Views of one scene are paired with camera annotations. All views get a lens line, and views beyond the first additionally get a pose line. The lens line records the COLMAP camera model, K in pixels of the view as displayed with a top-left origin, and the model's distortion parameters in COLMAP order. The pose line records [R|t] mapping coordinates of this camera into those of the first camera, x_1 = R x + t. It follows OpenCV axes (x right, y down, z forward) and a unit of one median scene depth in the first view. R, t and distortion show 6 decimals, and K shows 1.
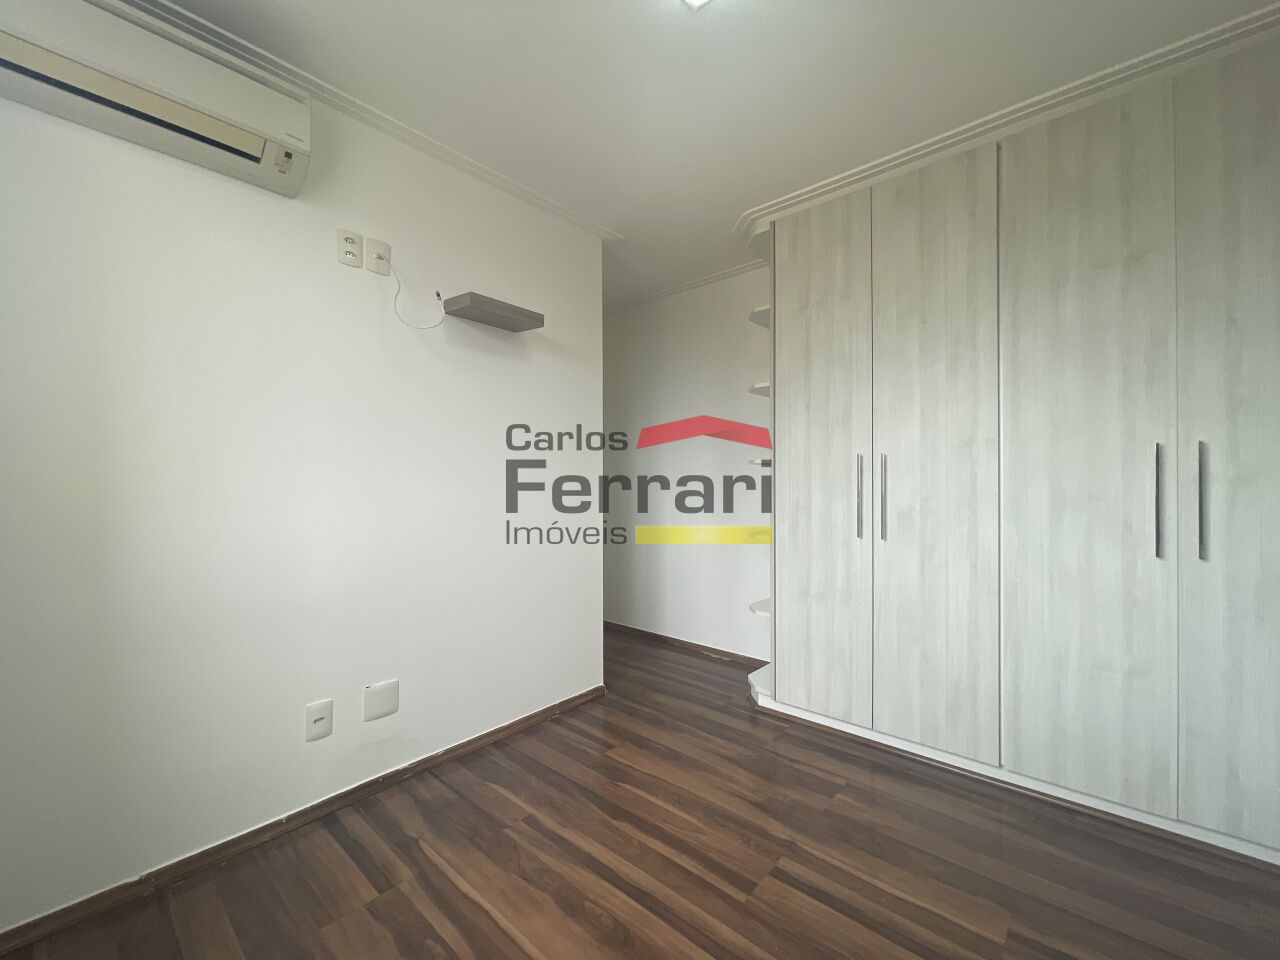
lens RADIAL K [[516.7, 0, 643.4], [0, 516.7, 483.4], [0, 0, 1]] dist [-0.003879, 0.000533]
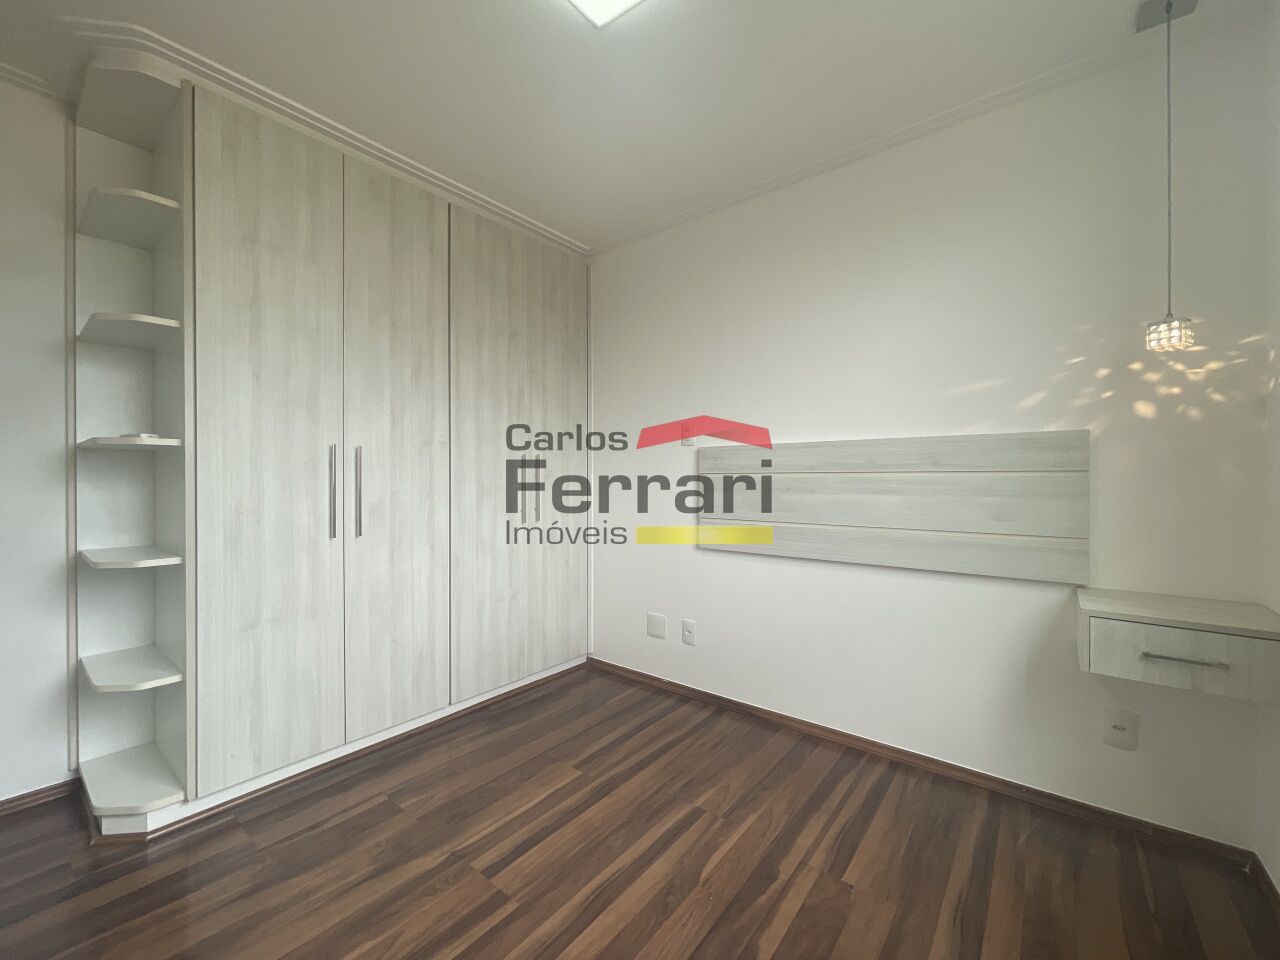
lens RADIAL K [[516.7, 0, 644.4], [0, 516.7, 478.0], [0, 0, 1]] dist [-0.003879, 0.000533]
pose [[-0.049651, -0.000756, 0.998766, -0.563622], [-0.005535, 0.999985, 0.000482, -0.002846], [-0.998751, -0.005504, -0.049654, 0.573151]]
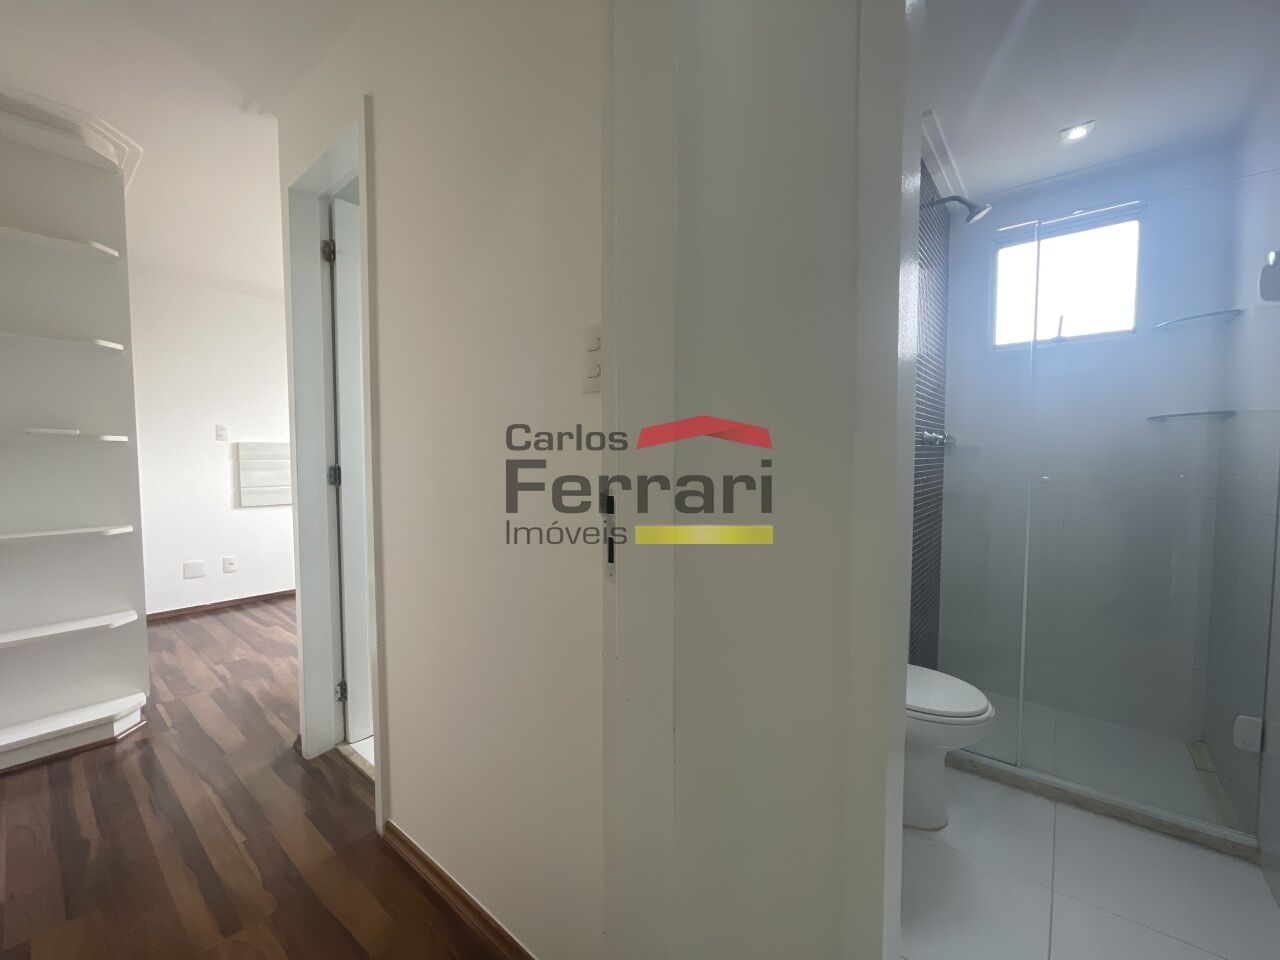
lens RADIAL K [[516.7, 0, 640.8], [0, 516.7, 482.3], [0, 0, 1]] dist [-0.003879, 0.000533]
pose [[-0.999579, -0.003835, -0.028753, -0.779803], [-0.005058, 0.999080, 0.042583, -0.017336], [0.028564, 0.042710, -0.998679, 2.471115]]
